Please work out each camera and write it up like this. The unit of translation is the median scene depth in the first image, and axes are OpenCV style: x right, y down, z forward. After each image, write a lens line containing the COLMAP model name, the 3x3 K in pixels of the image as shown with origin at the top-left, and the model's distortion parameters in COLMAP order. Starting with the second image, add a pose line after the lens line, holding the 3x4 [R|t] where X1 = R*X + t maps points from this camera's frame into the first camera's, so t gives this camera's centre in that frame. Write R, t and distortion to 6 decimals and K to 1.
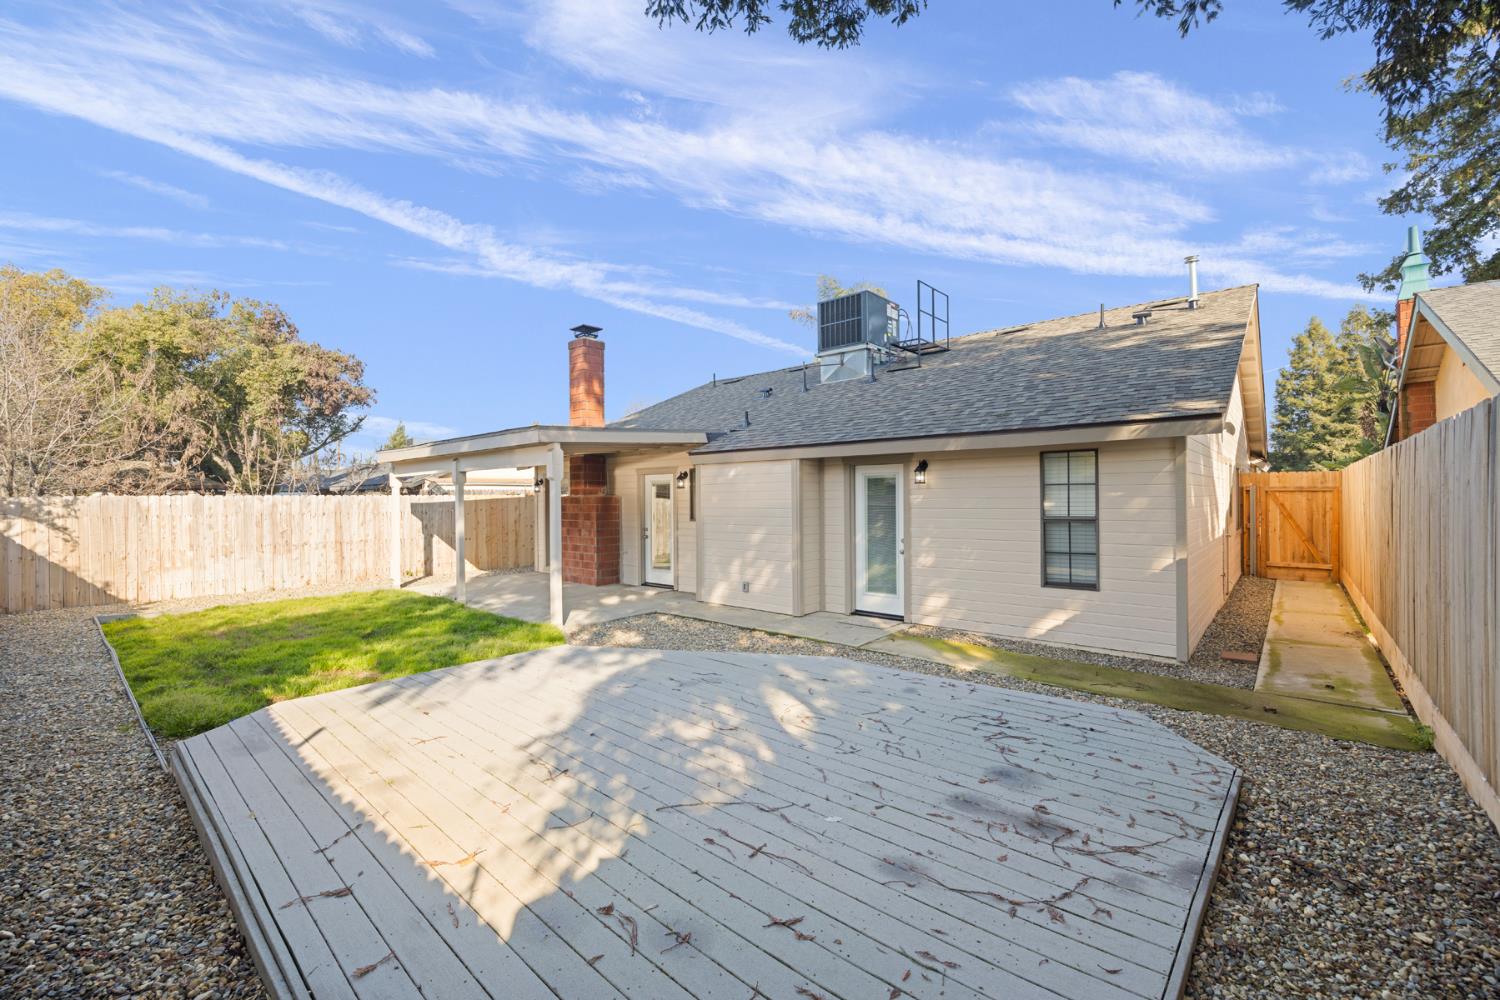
lens RADIAL K [[651.6, 0, 758.1], [0, 651.6, 496.3], [0, 0, 1]] dist [-0.007406, 0.000038]
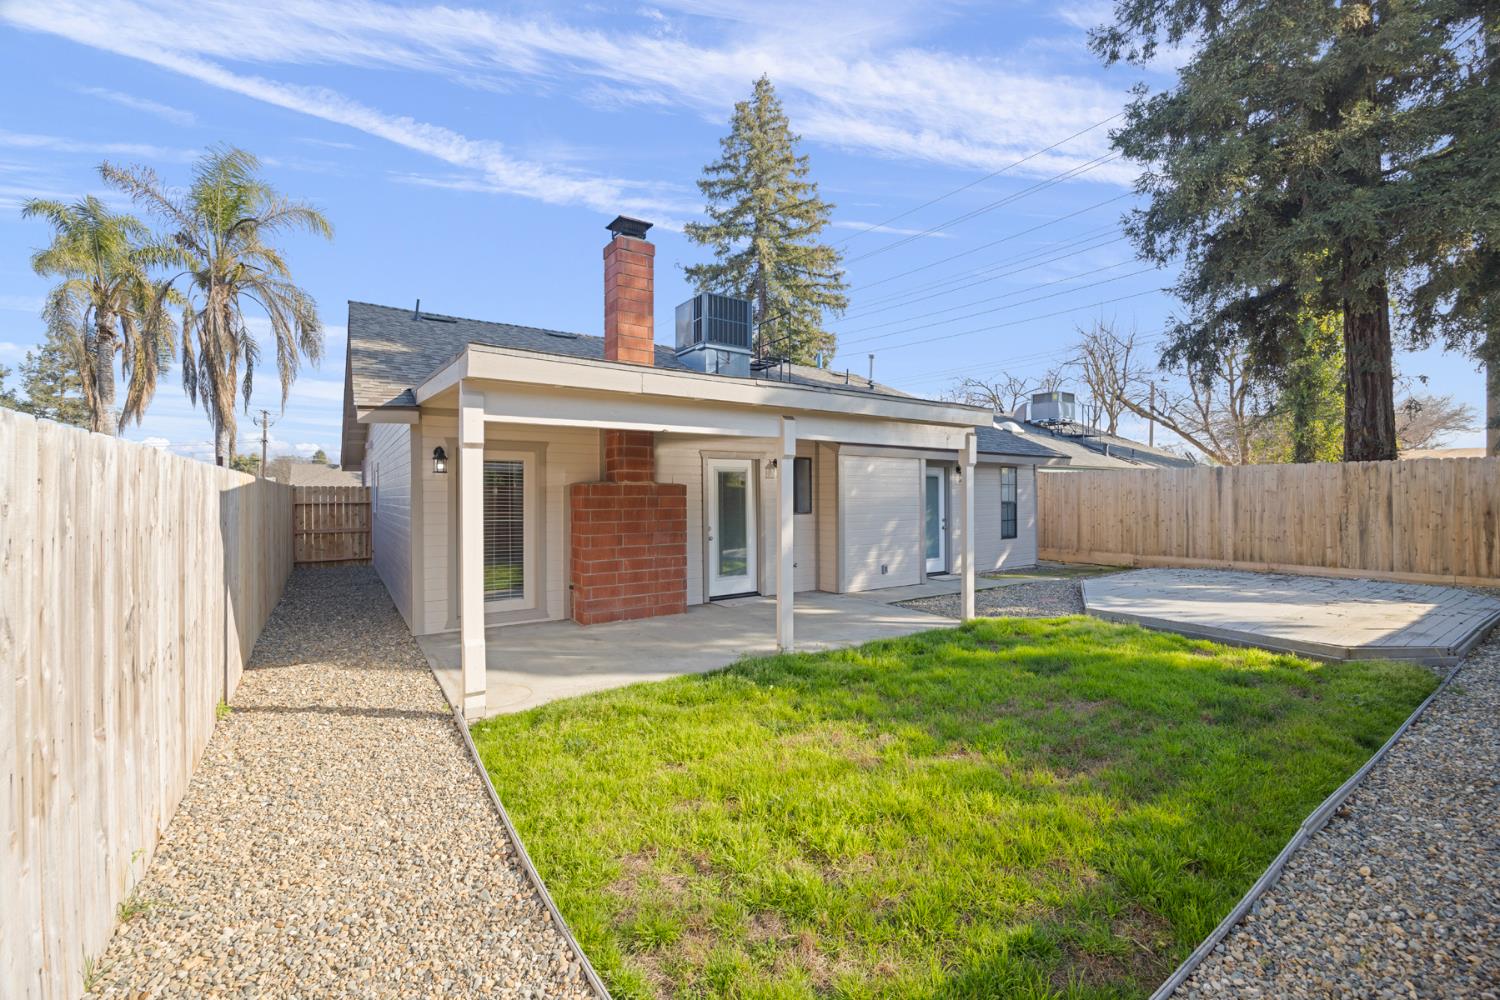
lens RADIAL K [[651.6, 0, 752.8], [0, 651.6, 498.2], [0, 0, 1]] dist [-0.007406, 0.000038]
pose [[0.218464, 0.002848, 0.975841, -1.231398], [-0.002334, 0.999994, -0.002396, 0.021939], [-0.975842, -0.001754, 0.218470, 1.044244]]
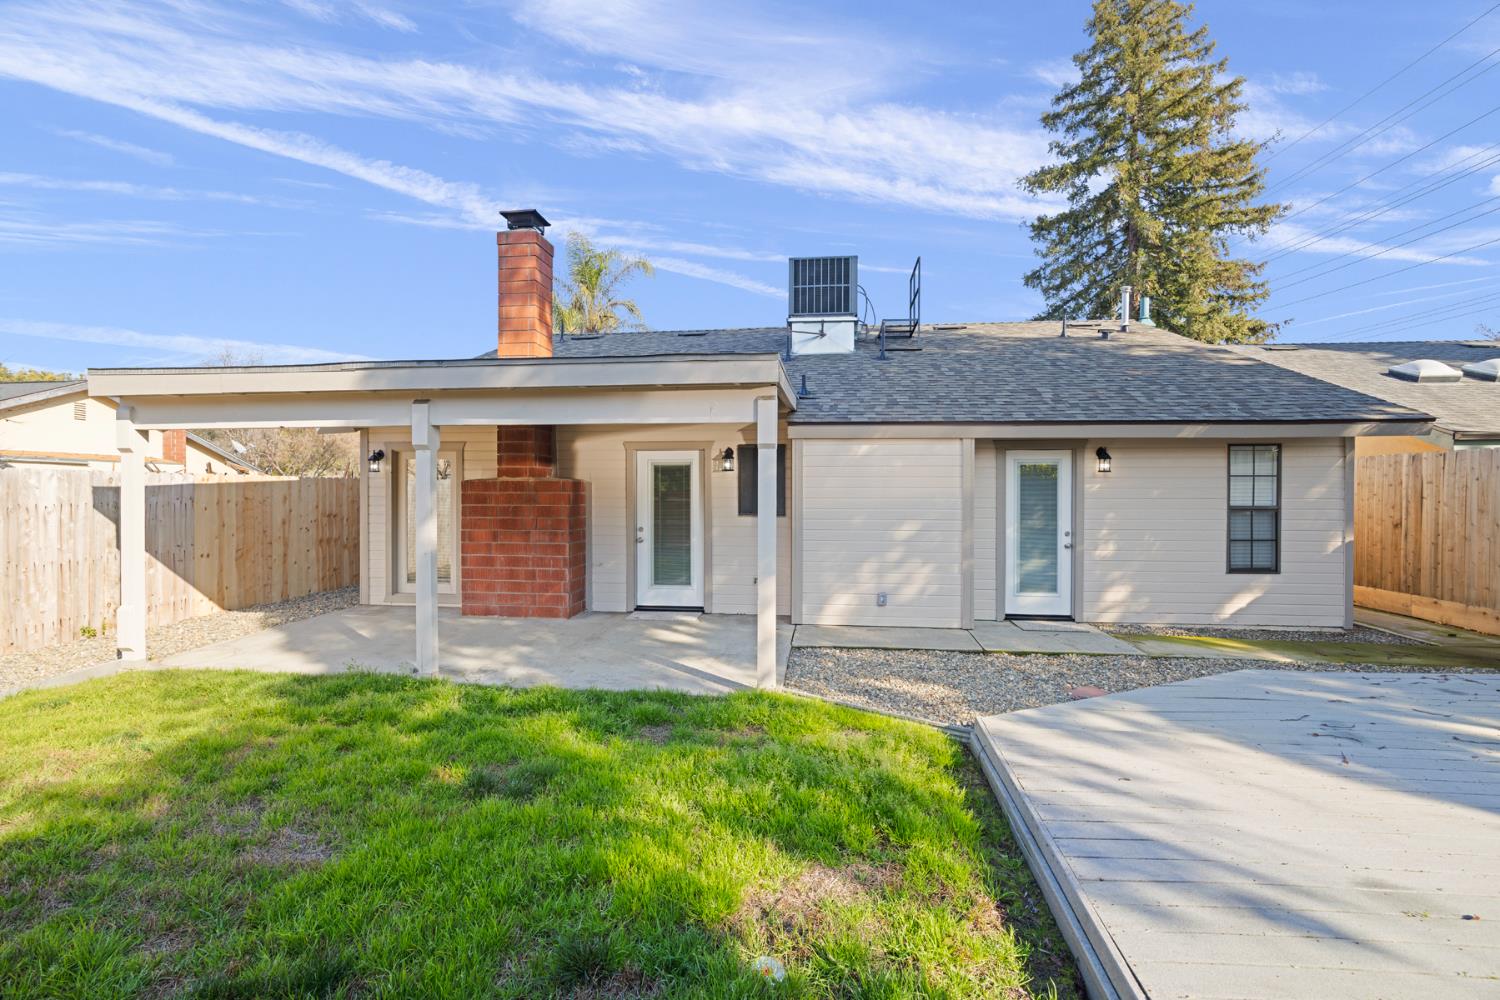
lens RADIAL K [[651.6, 0, 757.5], [0, 651.6, 494.7], [0, 0, 1]] dist [-0.007406, 0.000038]
pose [[0.807058, 0.007560, 0.590423, -0.644182], [-0.010798, 0.999940, 0.001957, 0.015529], [-0.590373, -0.007954, 0.807091, 0.490561]]
